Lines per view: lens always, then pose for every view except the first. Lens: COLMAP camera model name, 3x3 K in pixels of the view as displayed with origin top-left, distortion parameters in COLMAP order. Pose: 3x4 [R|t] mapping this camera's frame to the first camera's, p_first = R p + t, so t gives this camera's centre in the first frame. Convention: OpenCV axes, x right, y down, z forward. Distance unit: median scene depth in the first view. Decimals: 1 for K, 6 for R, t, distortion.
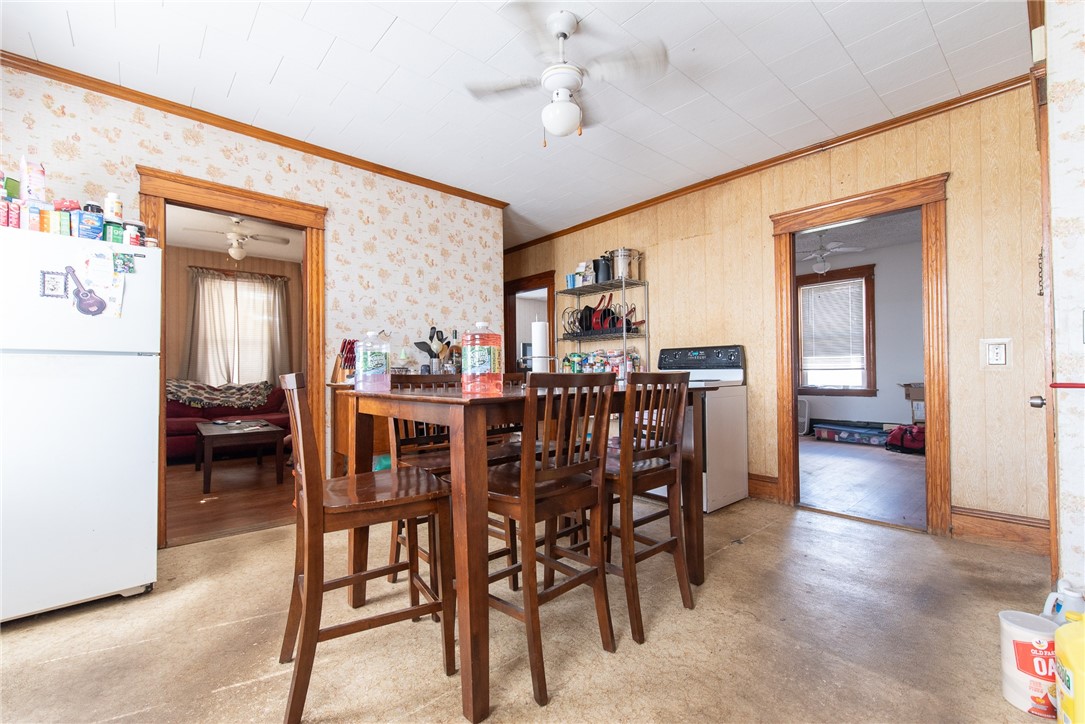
lens RADIAL K [[467.9, 0, 548.9], [0, 467.9, 365.7], [0, 0, 1]] dist [0.001619, -0.000396]
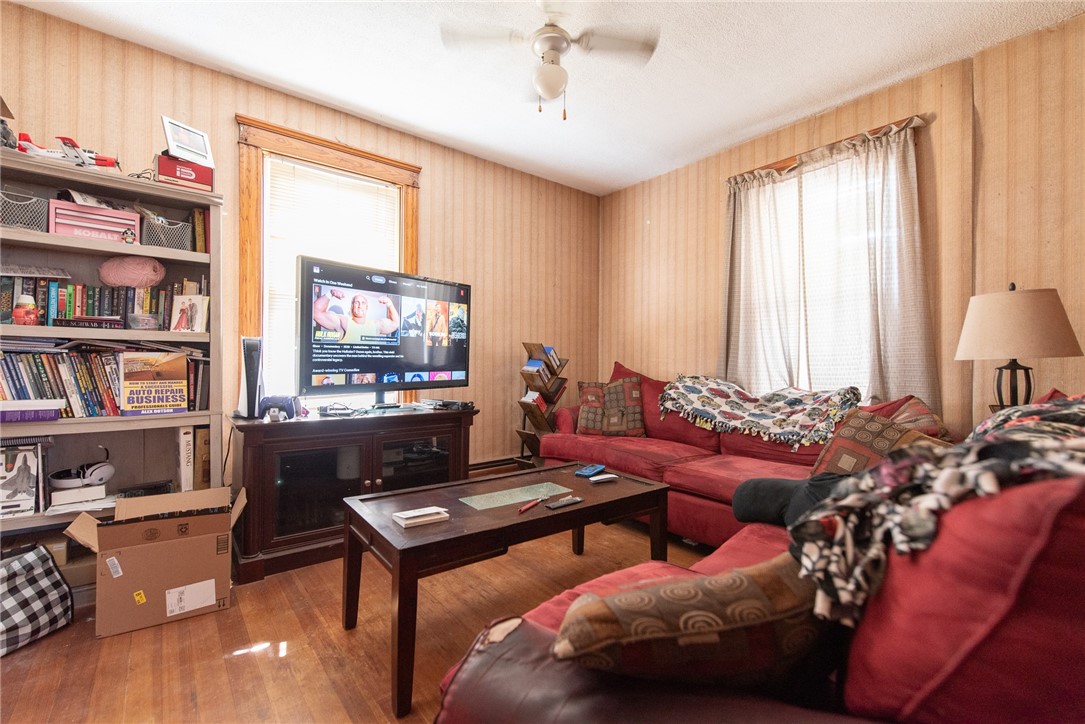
lens RADIAL K [[467.9, 0, 545.8], [0, 467.9, 362.3], [0, 0, 1]] dist [0.001619, -0.000396]
pose [[-0.069939, 0.005514, -0.997536, -0.178140], [0.010795, 0.999930, 0.004770, 0.005650], [0.997493, -0.010435, -0.069993, 0.799685]]
